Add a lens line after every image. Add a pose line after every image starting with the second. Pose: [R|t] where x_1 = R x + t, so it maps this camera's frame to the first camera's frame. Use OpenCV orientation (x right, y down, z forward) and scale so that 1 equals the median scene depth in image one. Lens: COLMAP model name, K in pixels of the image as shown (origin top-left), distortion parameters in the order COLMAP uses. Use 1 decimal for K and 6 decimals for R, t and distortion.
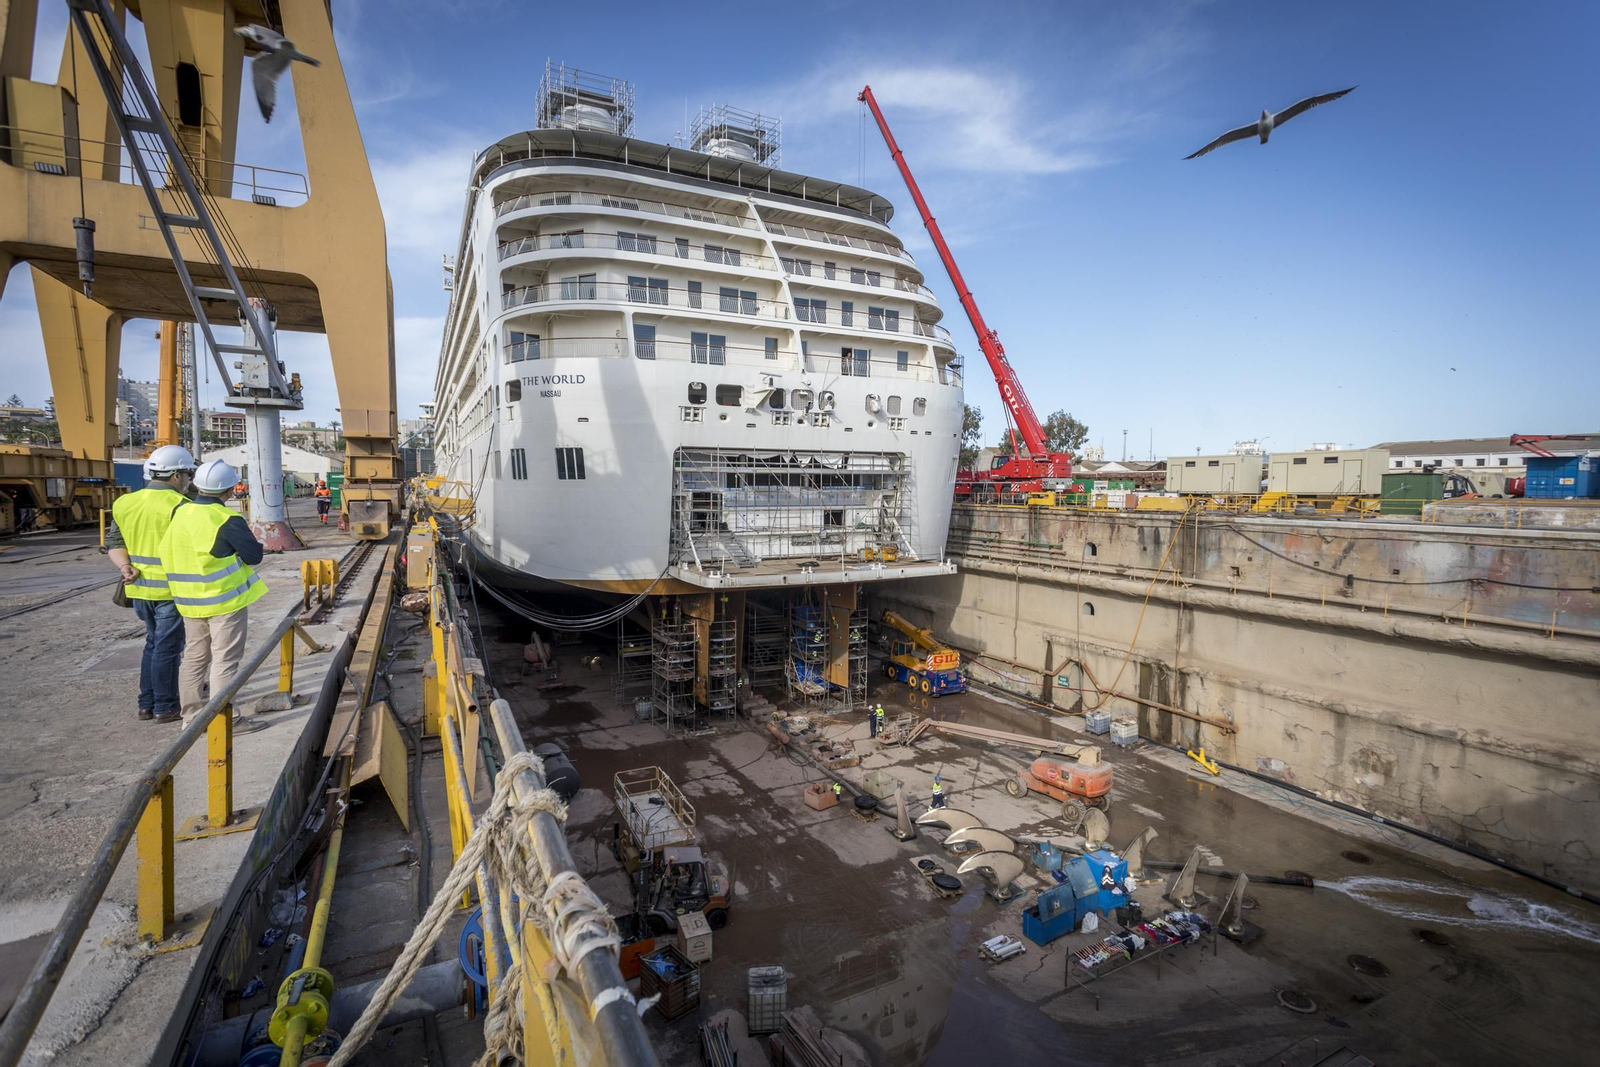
lens RADIAL K [[761.4, 0, 800.0], [0, 761.4, 533.5], [0, 0, 1]] dist [-0.001303, 0.001654]
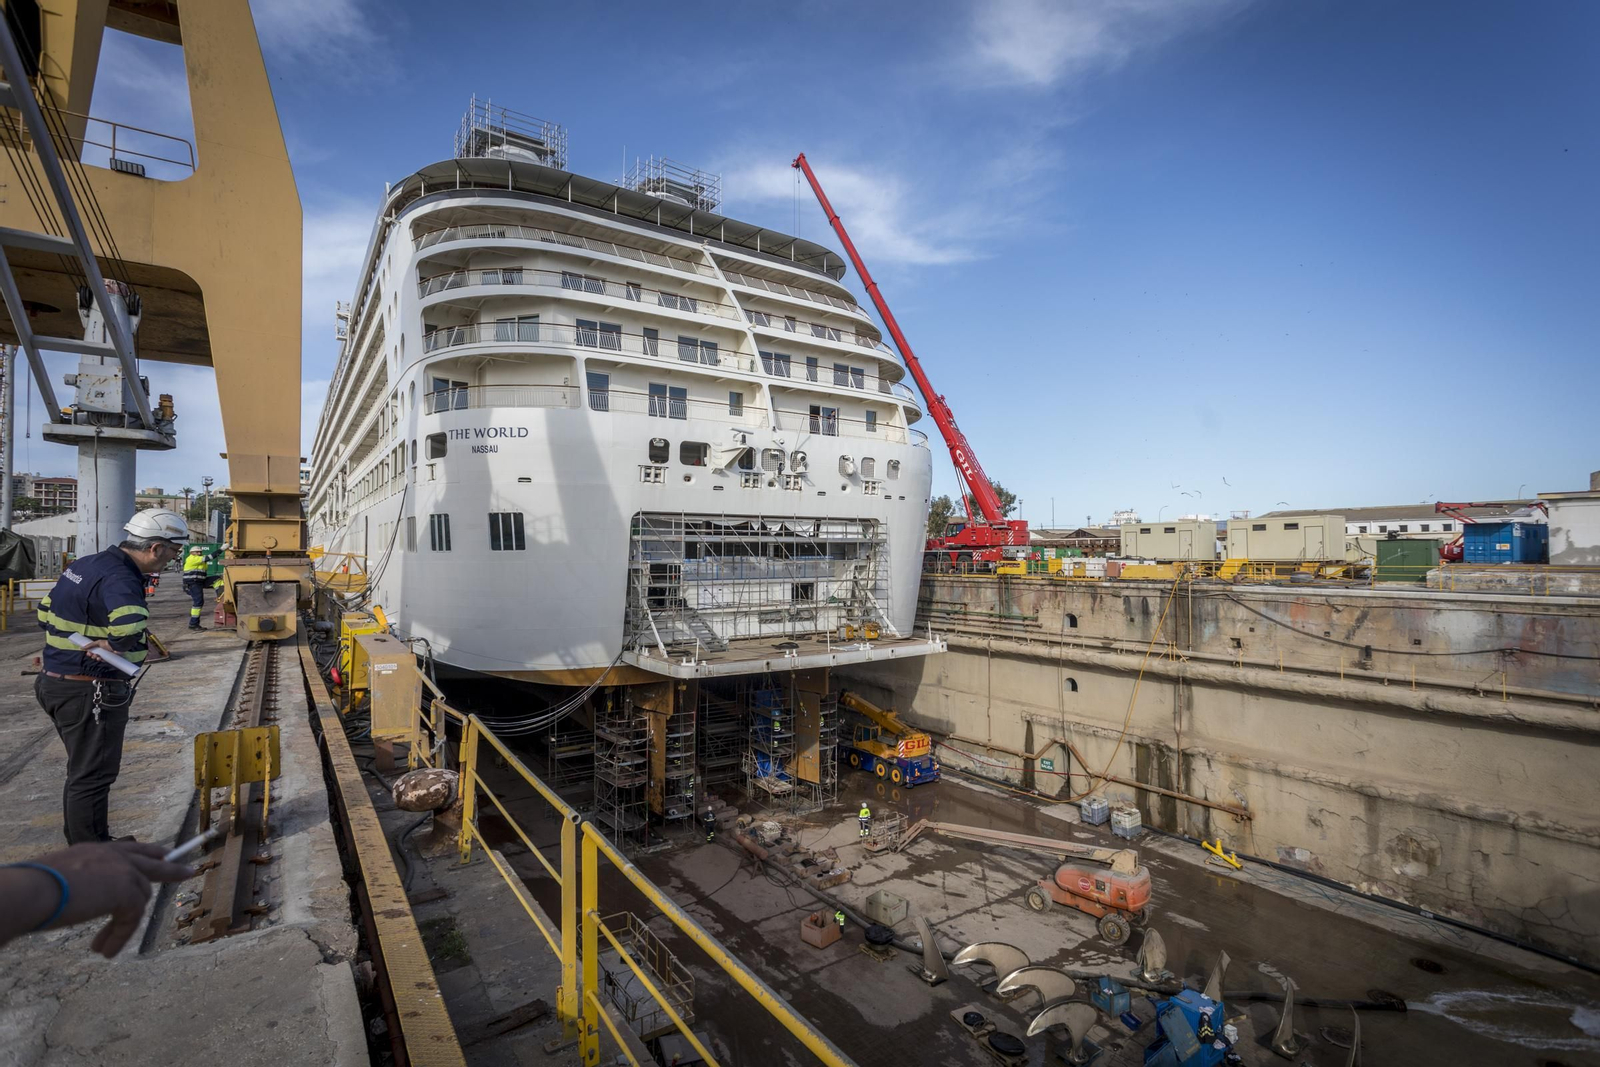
lens RADIAL K [[761.4, 0, 800.0], [0, 761.4, 533.5], [0, 0, 1]] dist [-0.001303, 0.001654]
pose [[0.991161, -0.003022, 0.132628, -0.097645], [0.015000, 0.995882, -0.089414, -0.010157], [-0.131811, 0.090613, 0.987125, 0.135487]]
